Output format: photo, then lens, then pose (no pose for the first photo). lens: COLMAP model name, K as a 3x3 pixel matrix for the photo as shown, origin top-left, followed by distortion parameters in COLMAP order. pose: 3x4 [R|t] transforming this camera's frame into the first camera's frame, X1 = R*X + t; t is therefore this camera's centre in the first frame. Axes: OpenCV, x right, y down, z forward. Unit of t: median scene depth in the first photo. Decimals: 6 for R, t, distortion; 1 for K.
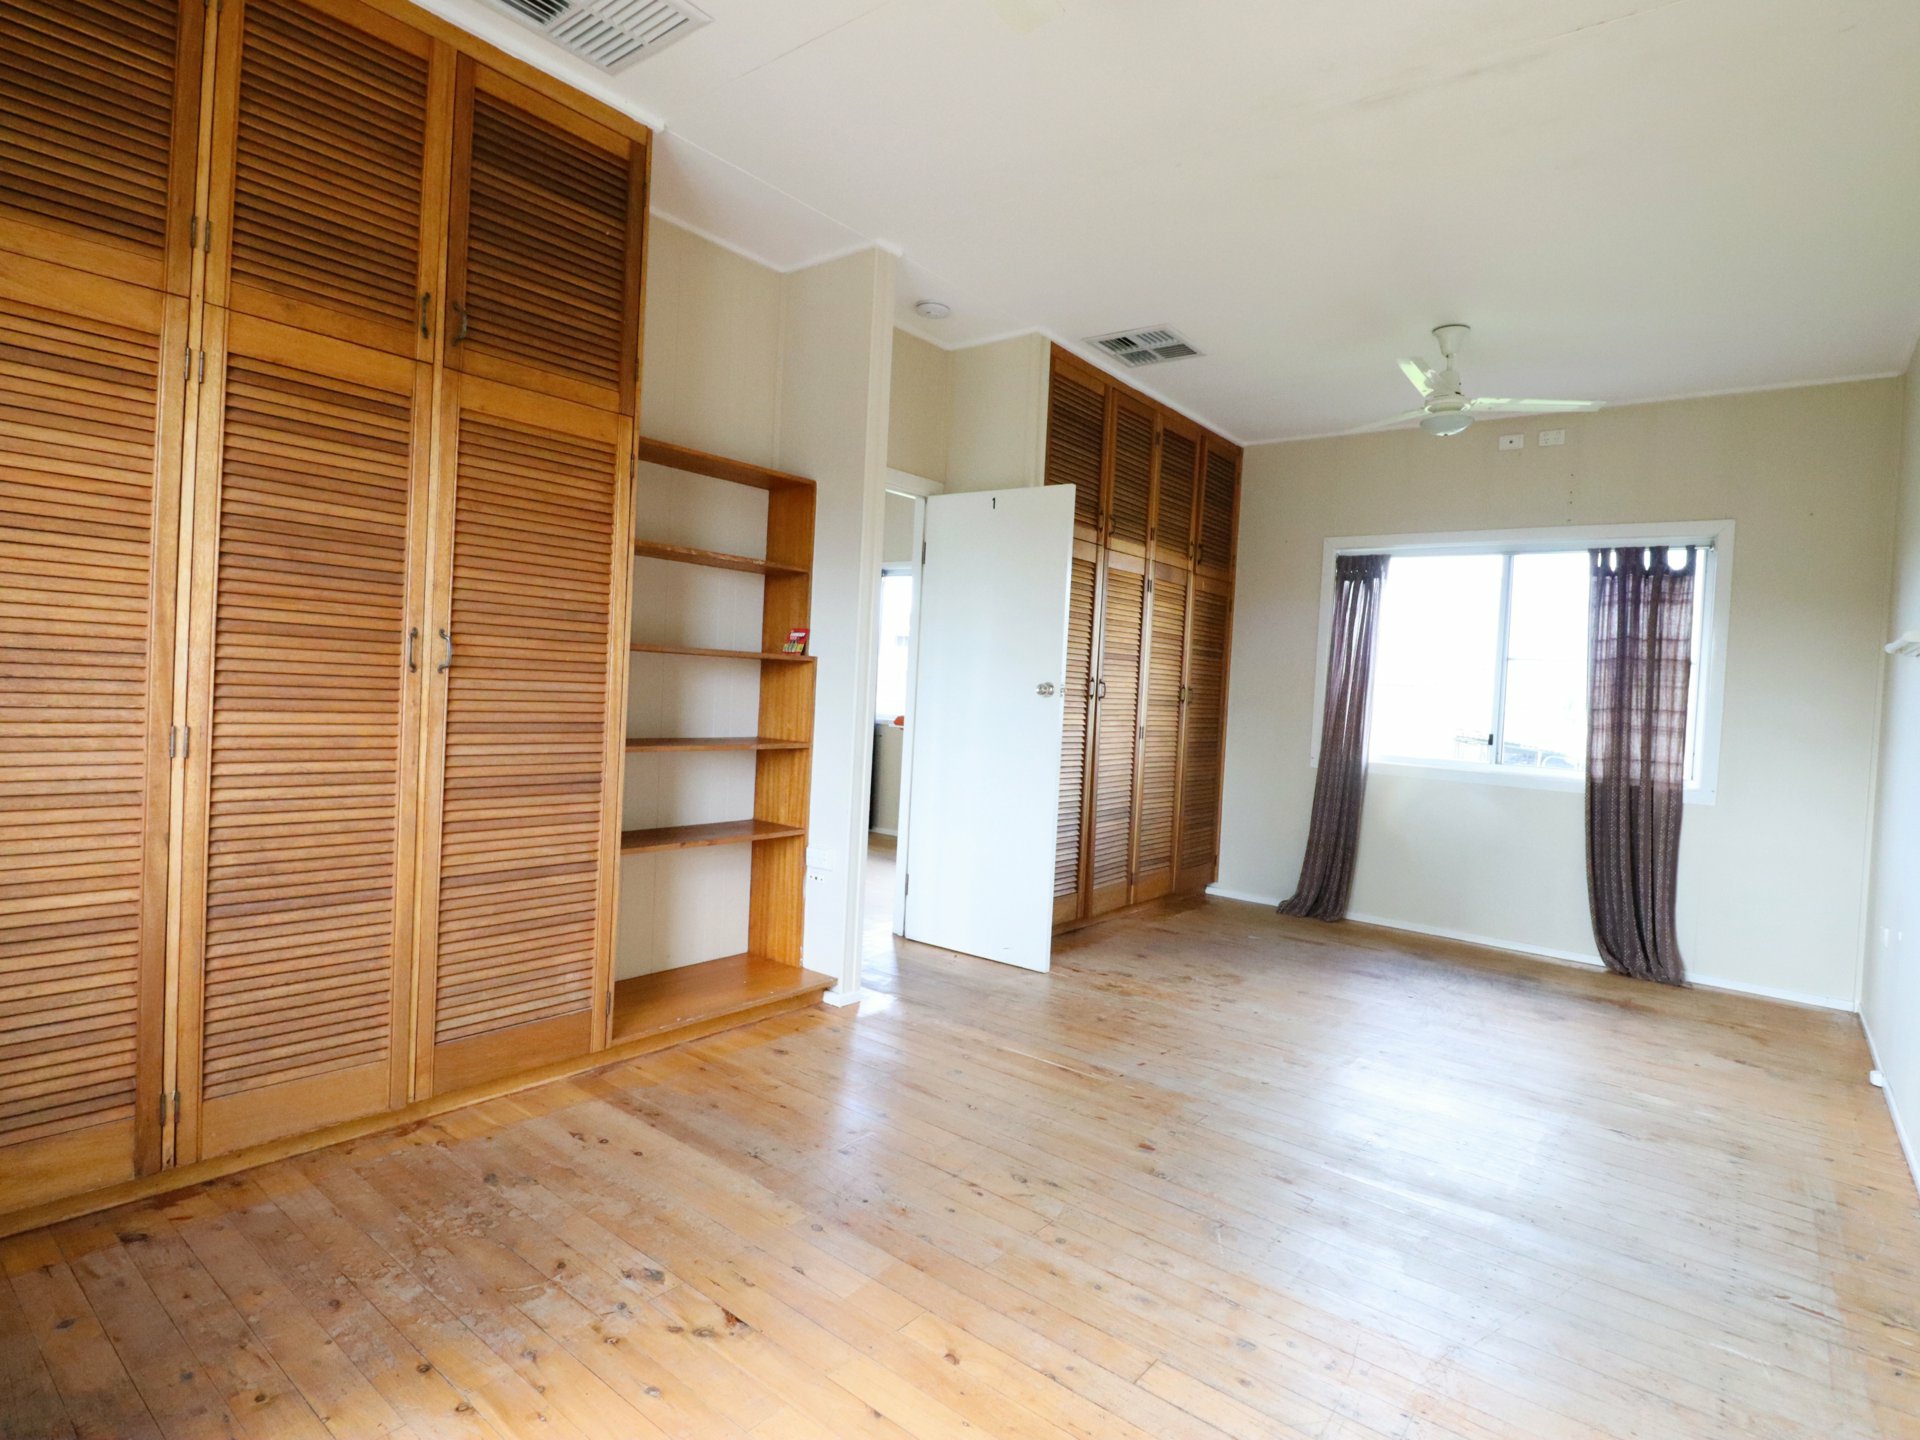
lens RADIAL K [[999.2, 0, 985.1], [0, 999.2, 708.6], [0, 0, 1]] dist [0.005350, -0.018384]
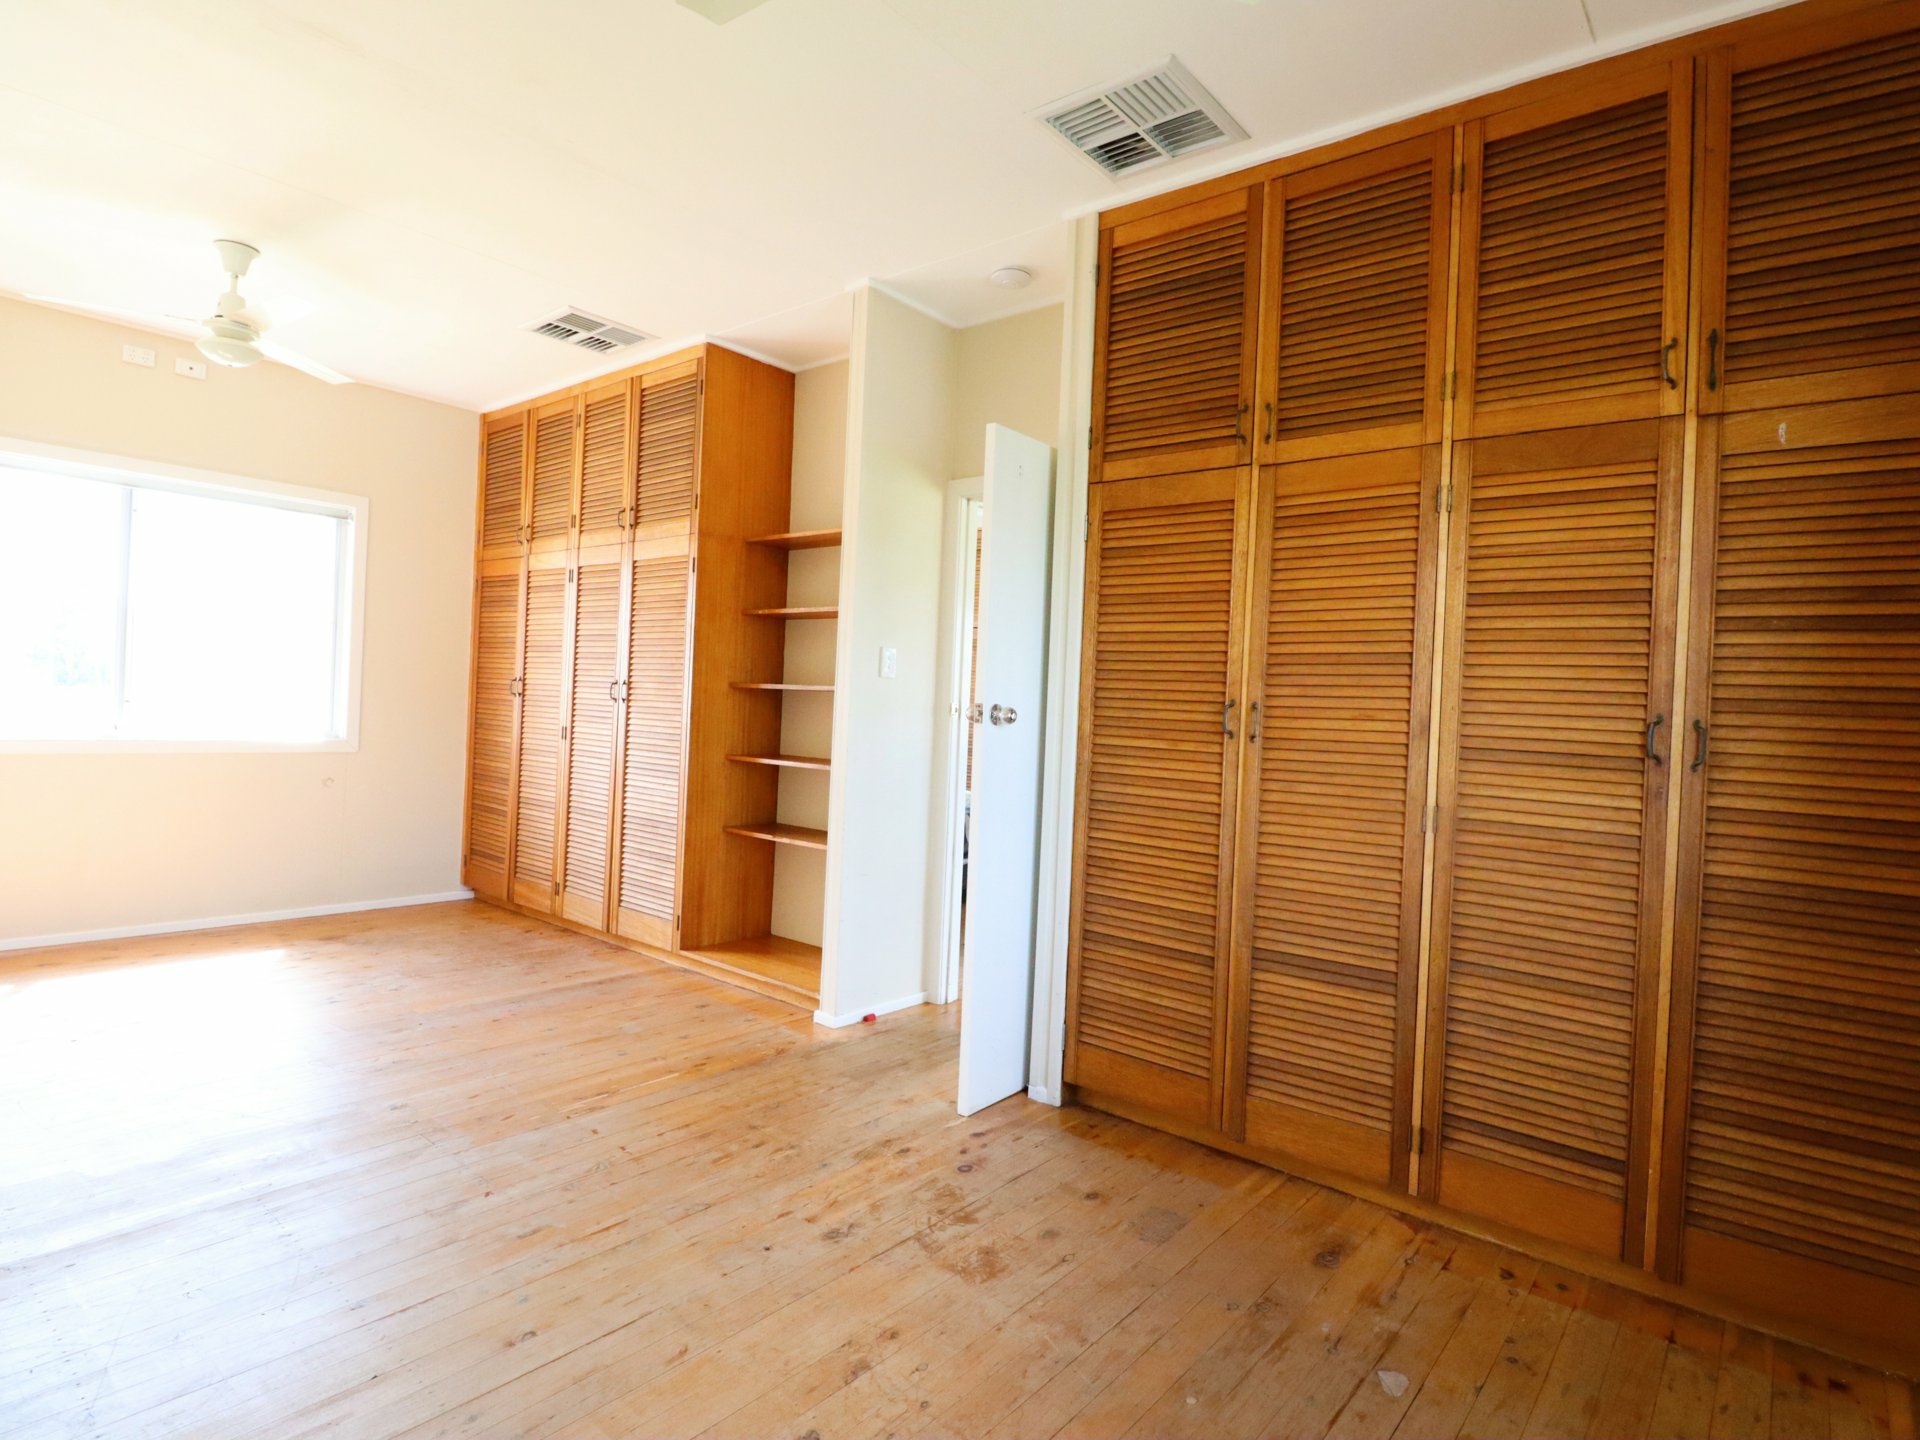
lens RADIAL K [[999.2, 0, 985.1], [0, 999.2, 708.6], [0, 0, 1]] dist [0.005350, -0.018384]
pose [[-0.014106, -0.054063, -0.998438, 0.779422], [-0.070257, 0.996123, -0.052945, 0.015454], [0.997429, 0.069401, -0.017849, 1.011845]]
